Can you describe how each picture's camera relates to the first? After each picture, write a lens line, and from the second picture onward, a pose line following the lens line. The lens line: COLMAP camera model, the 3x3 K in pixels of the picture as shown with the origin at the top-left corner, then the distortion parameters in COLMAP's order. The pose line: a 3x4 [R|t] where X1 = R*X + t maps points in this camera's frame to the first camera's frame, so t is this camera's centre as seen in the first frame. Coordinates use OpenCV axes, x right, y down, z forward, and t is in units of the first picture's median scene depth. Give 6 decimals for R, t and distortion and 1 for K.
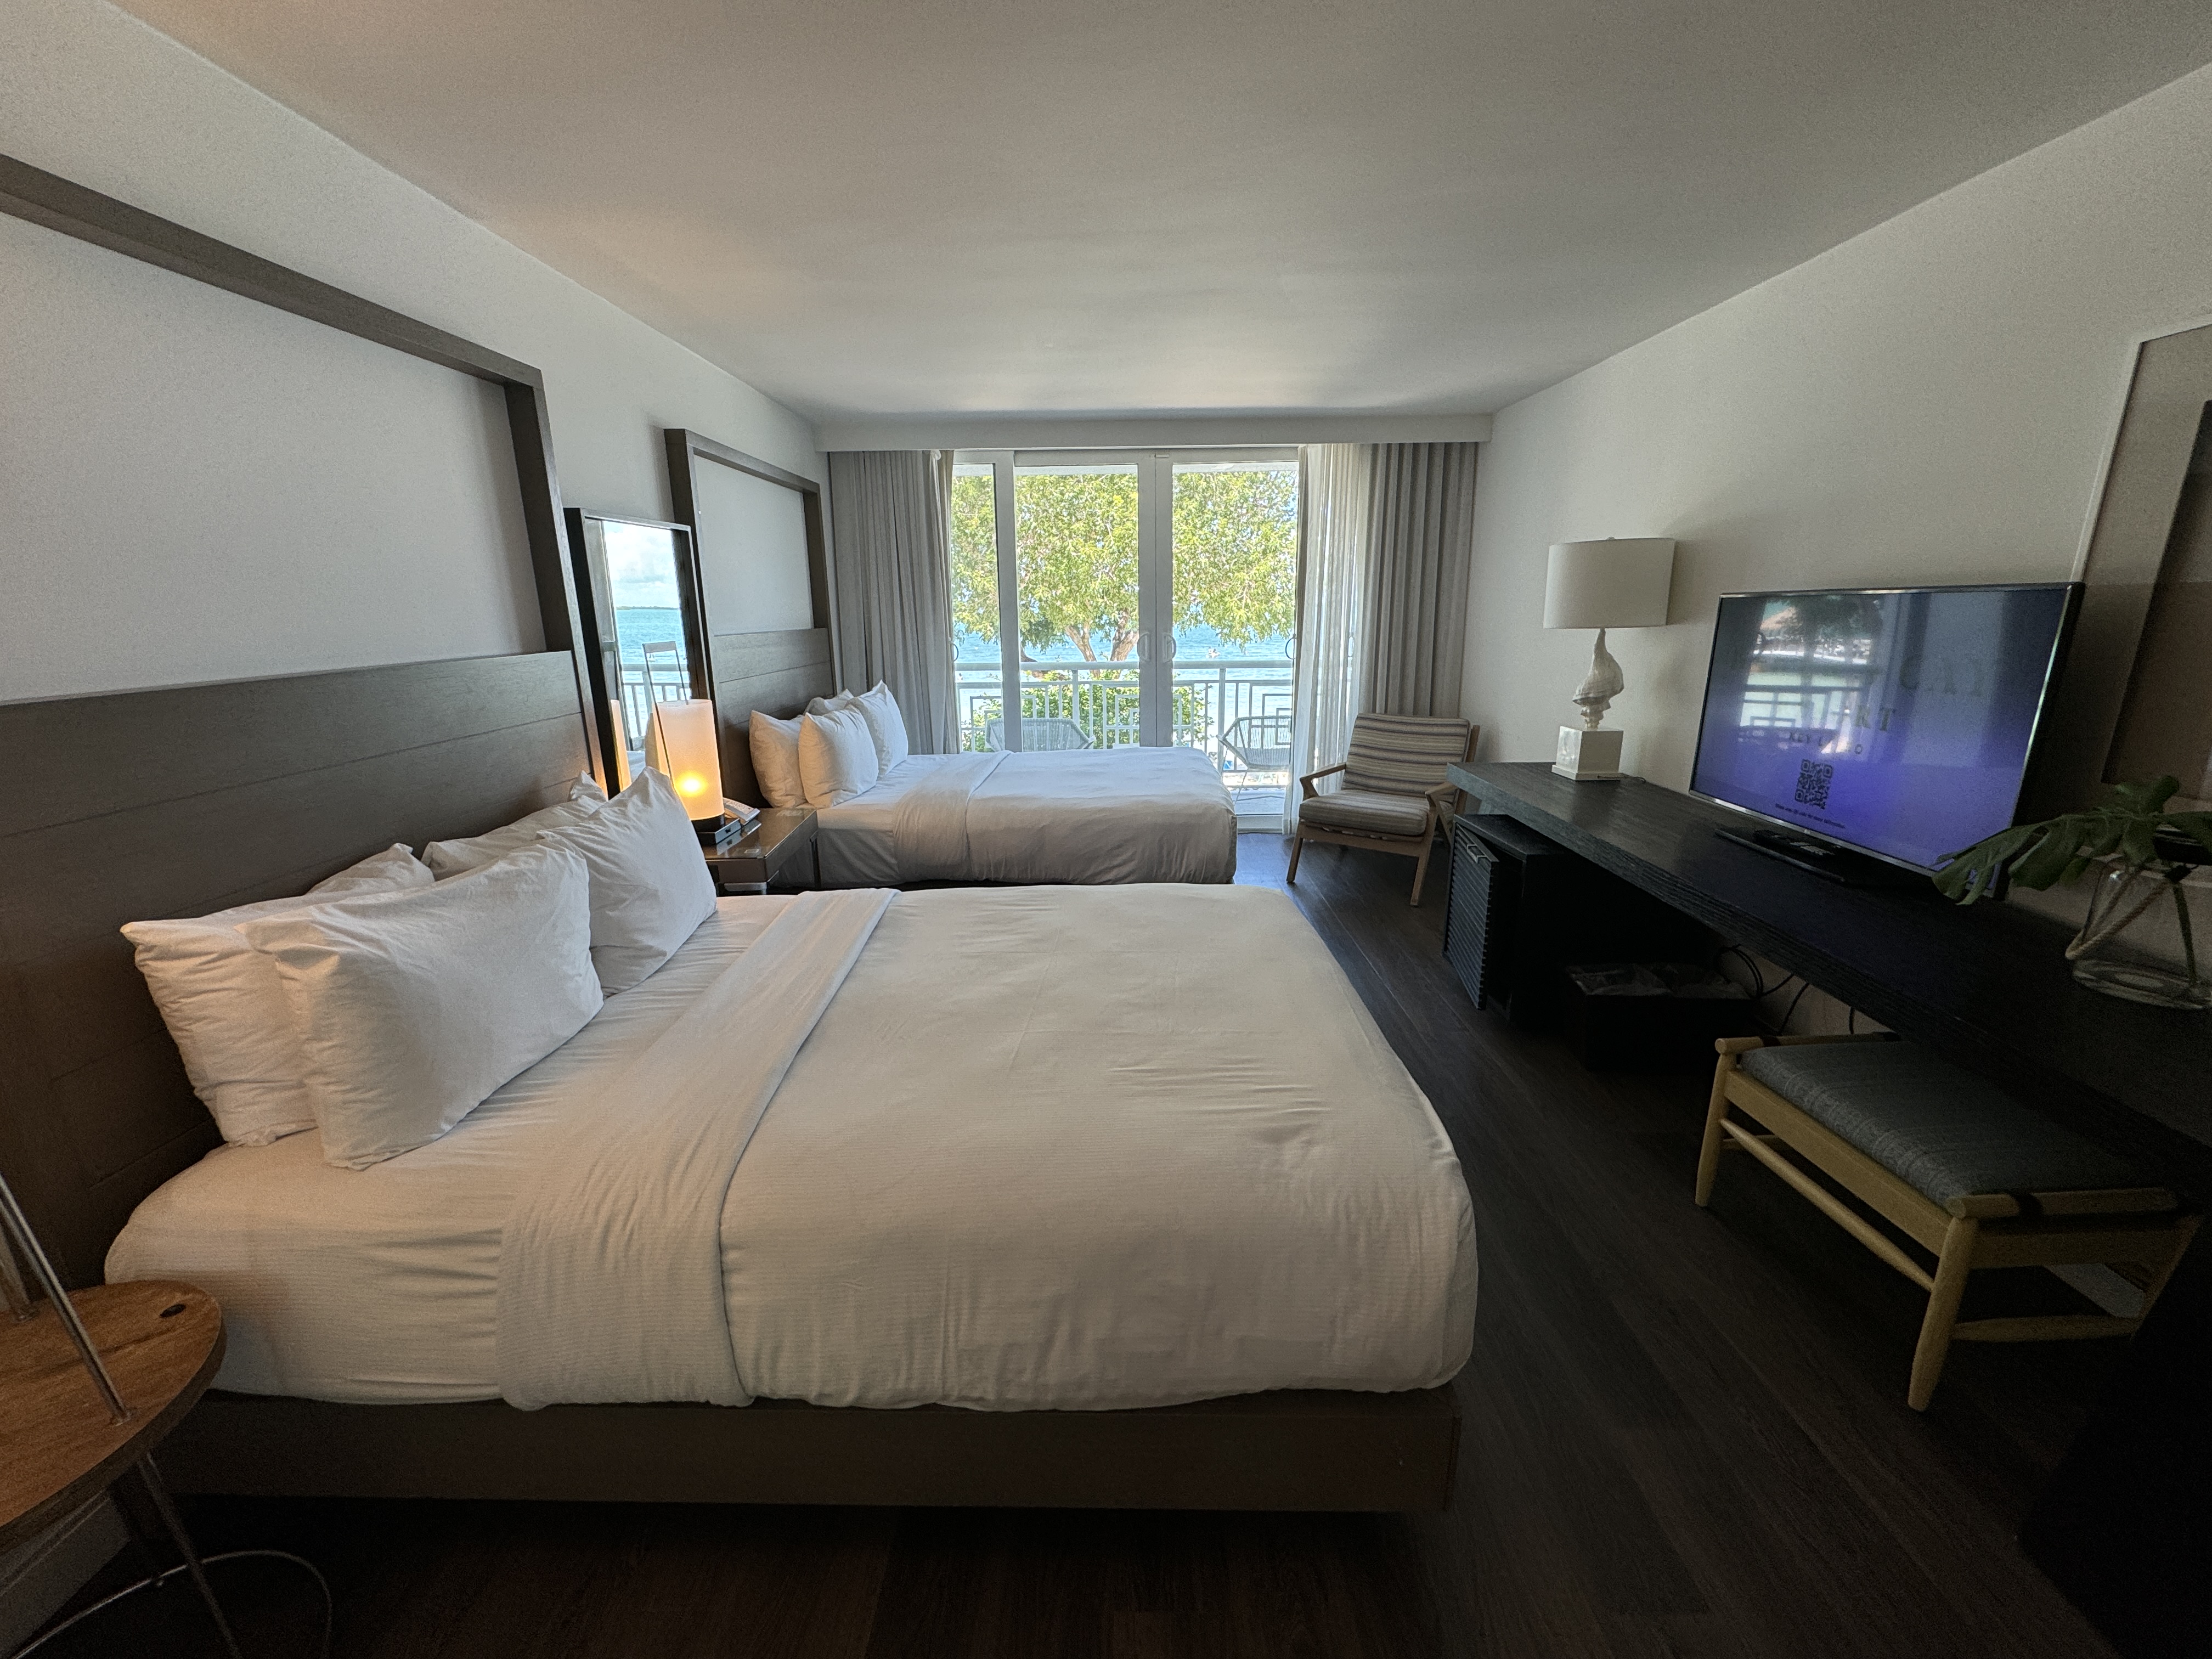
lens RADIAL K [[875.1, 0, 1099.2], [0, 875.1, 828.5], [0, 0, 1]] dist [-0.007950, 0.000265]
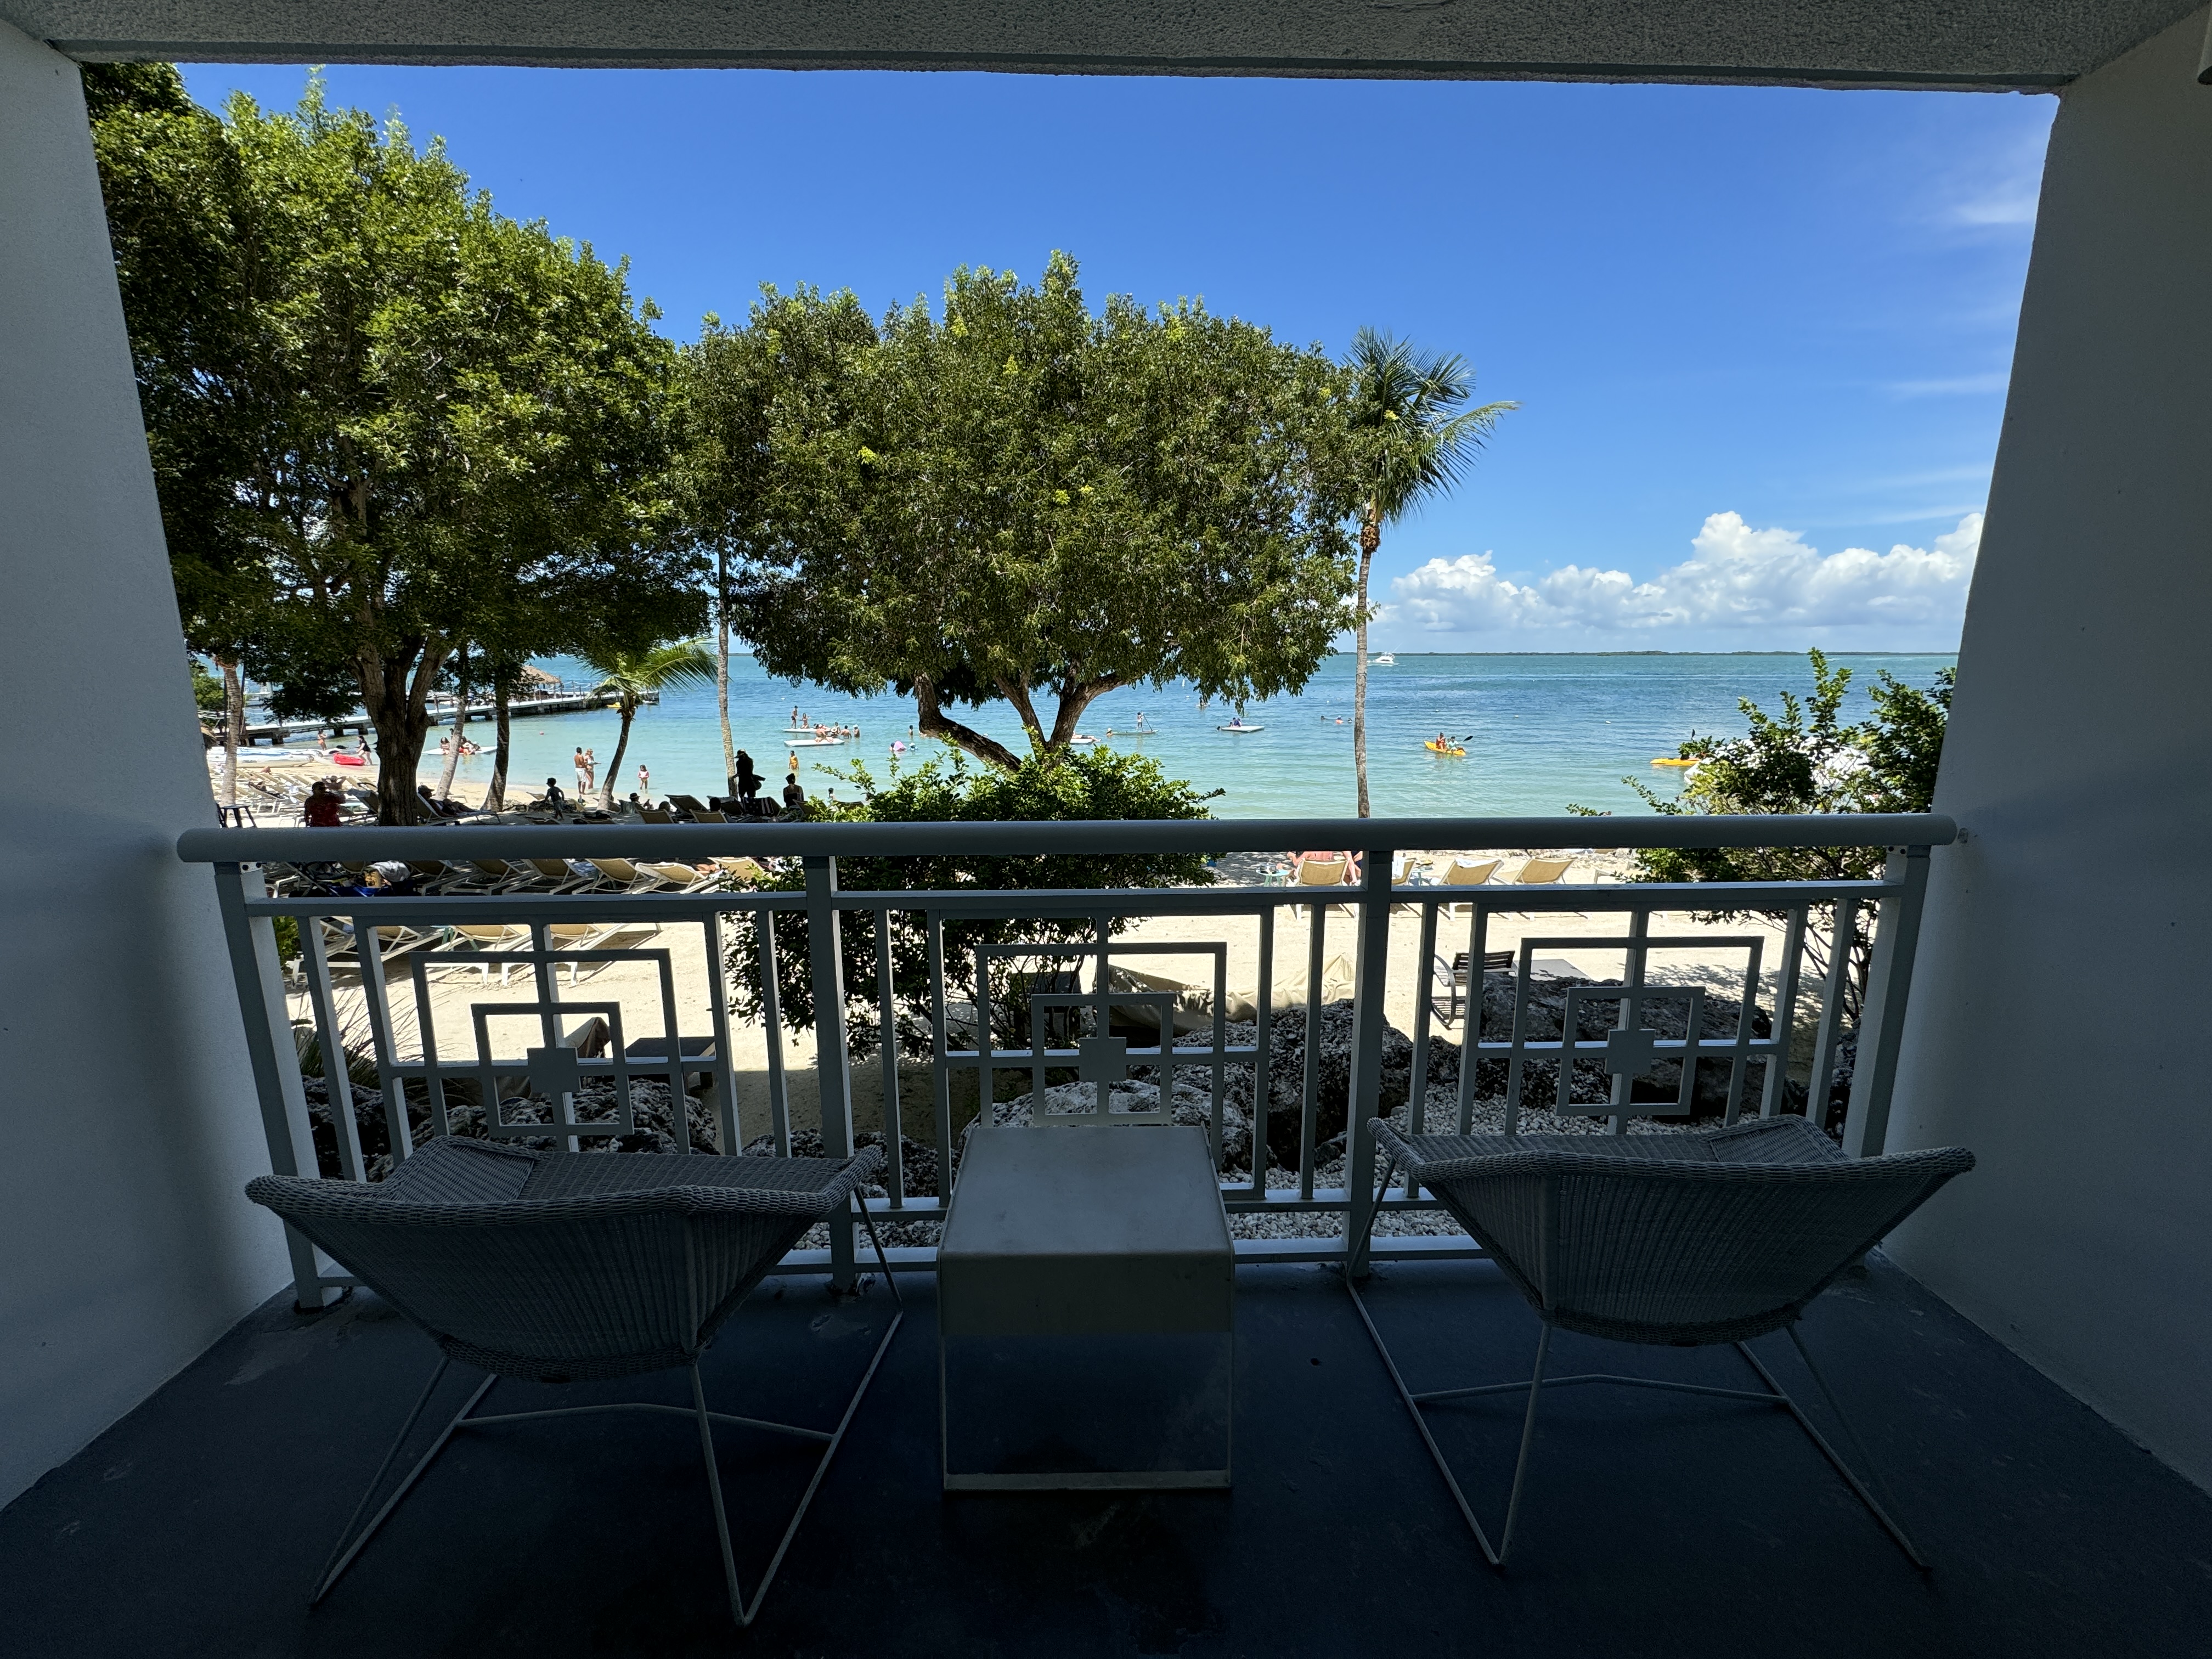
lens RADIAL K [[875.1, 0, 1104.2], [0, 875.1, 821.5], [0, 0, 1]] dist [-0.007950, 0.000265]
pose [[0.998733, -0.001280, 0.050303, 0.124991], [0.004349, 0.998131, -0.060952, -0.504469], [-0.050131, 0.061094, 0.996872, 2.121173]]
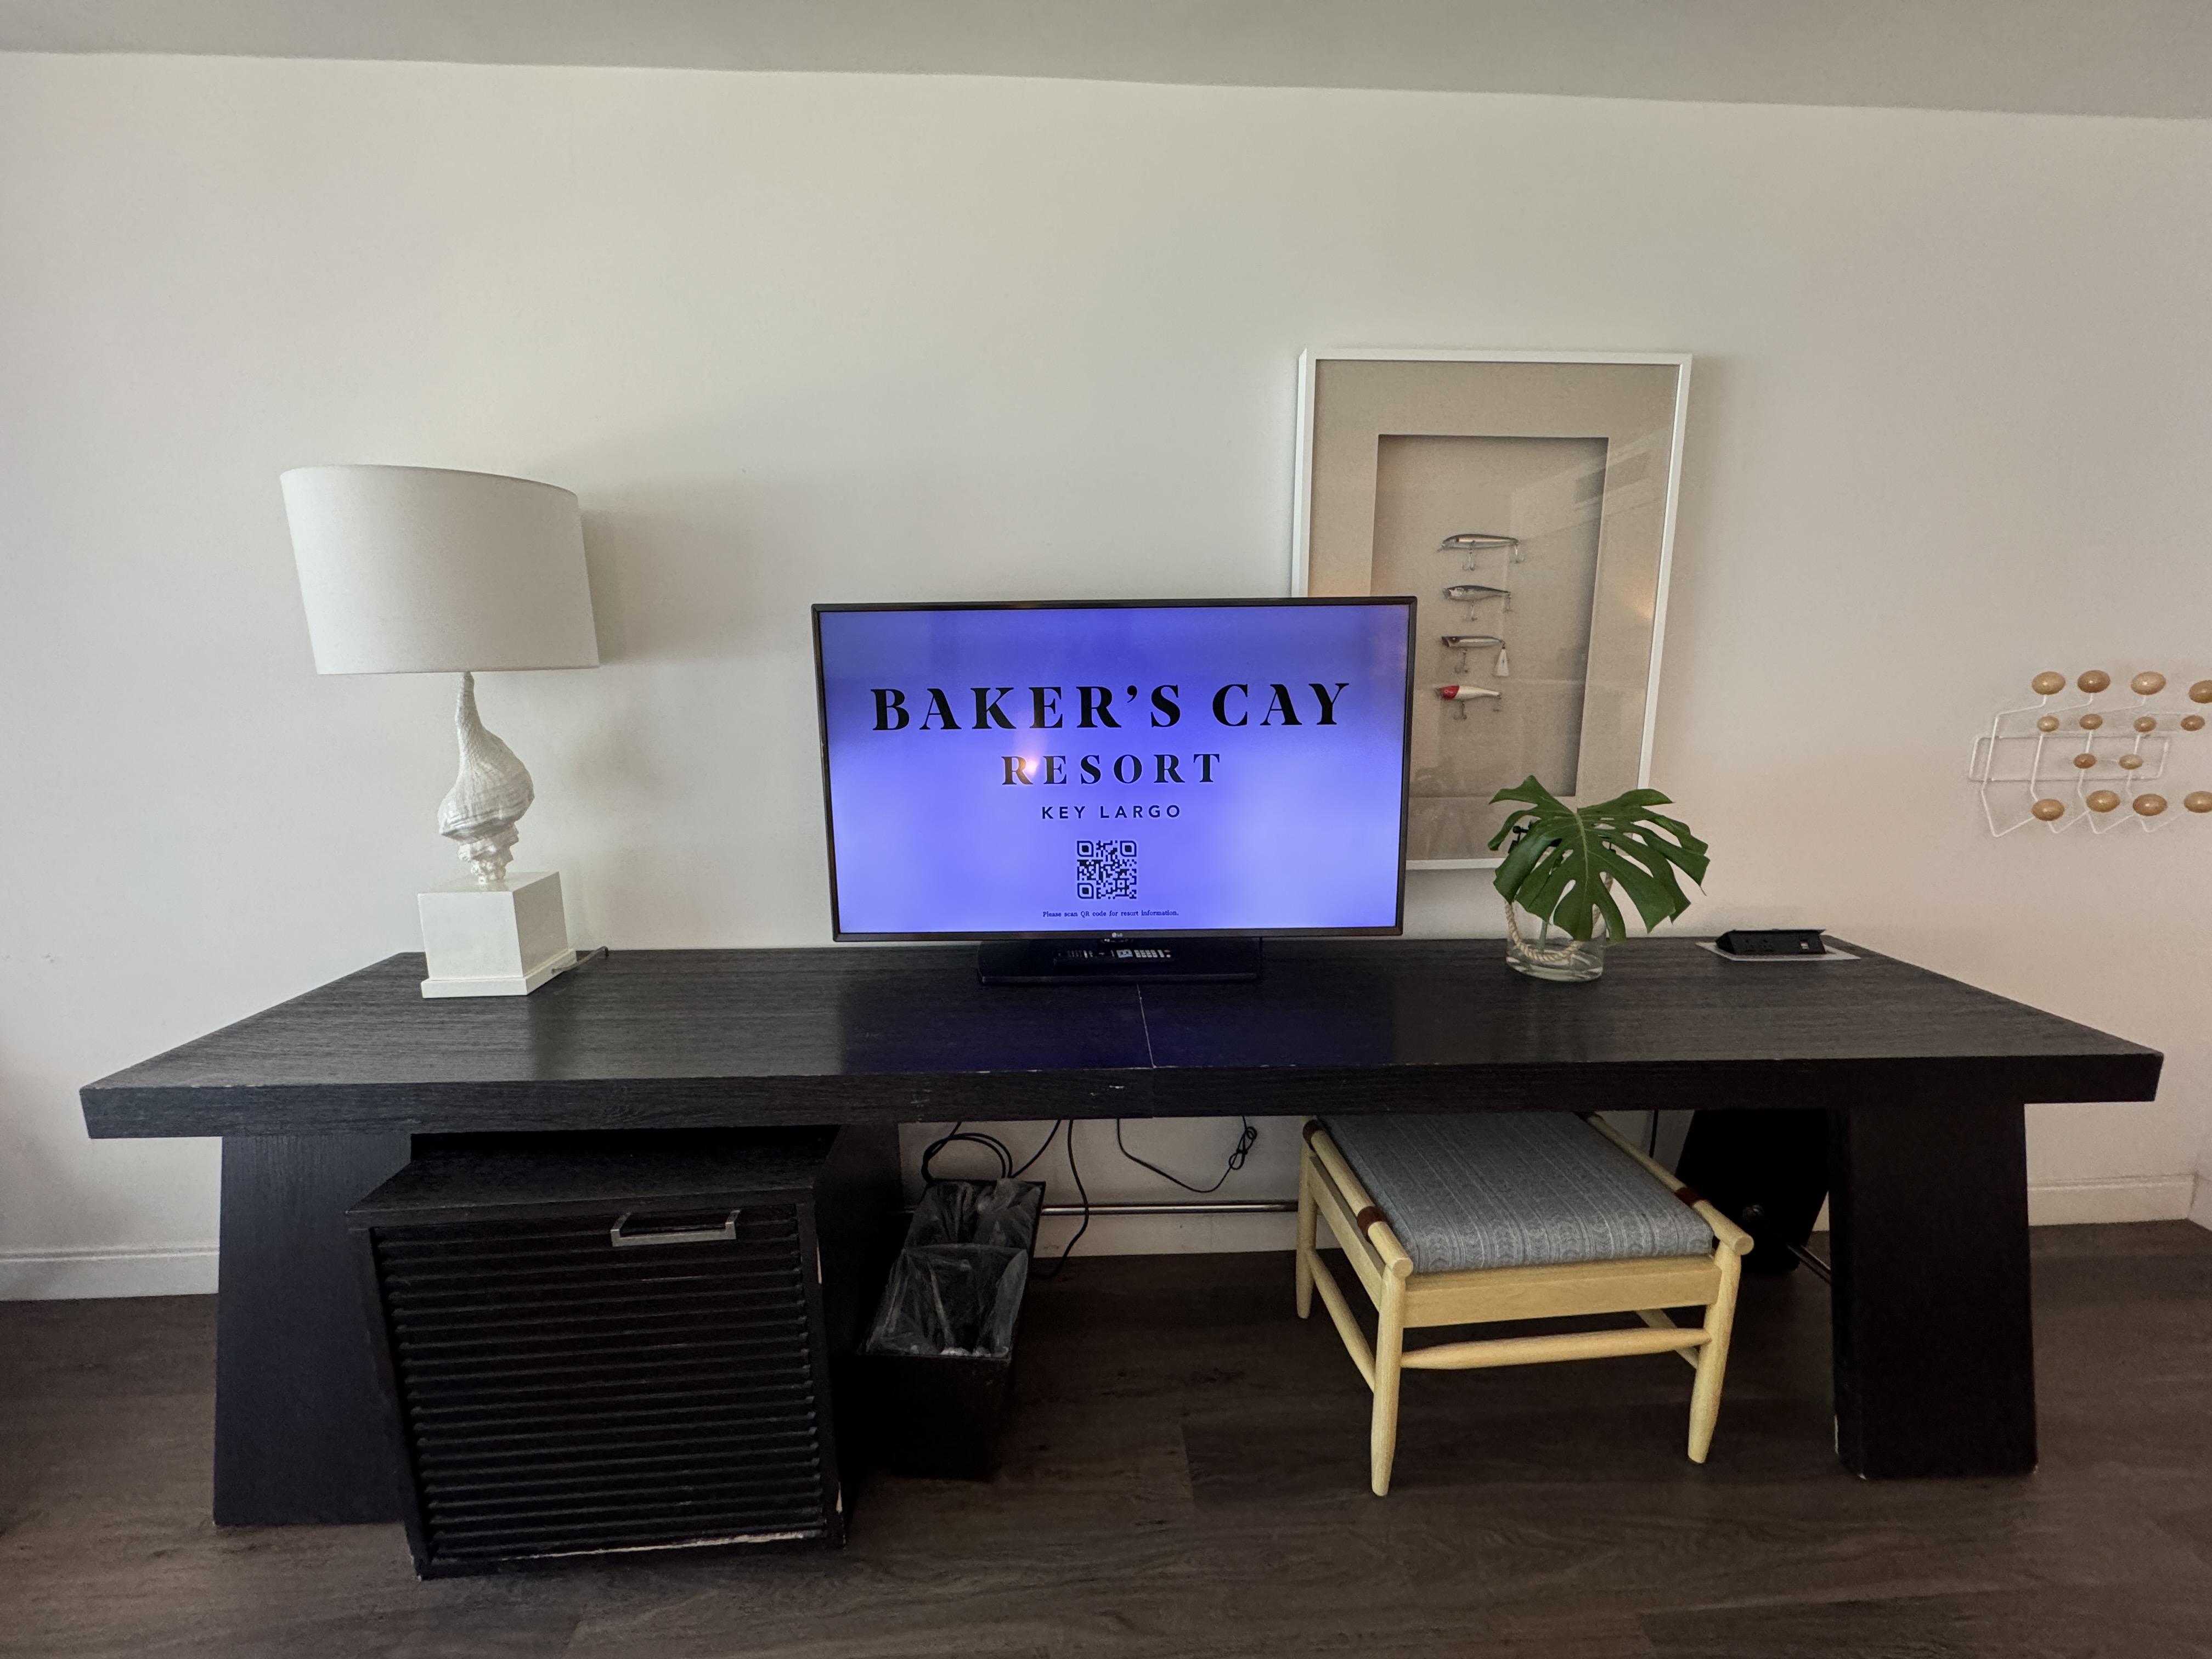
lens RADIAL K [[875.1, 0, 1106.8], [0, 875.1, 852.3], [0, 0, 1]] dist [-0.007950, 0.000265]
pose [[-0.054306, -0.148220, 0.987462, 0.110891], [0.257477, 0.953401, 0.157267, -0.172744], [-0.964757, 0.262789, -0.013612, 0.976023]]
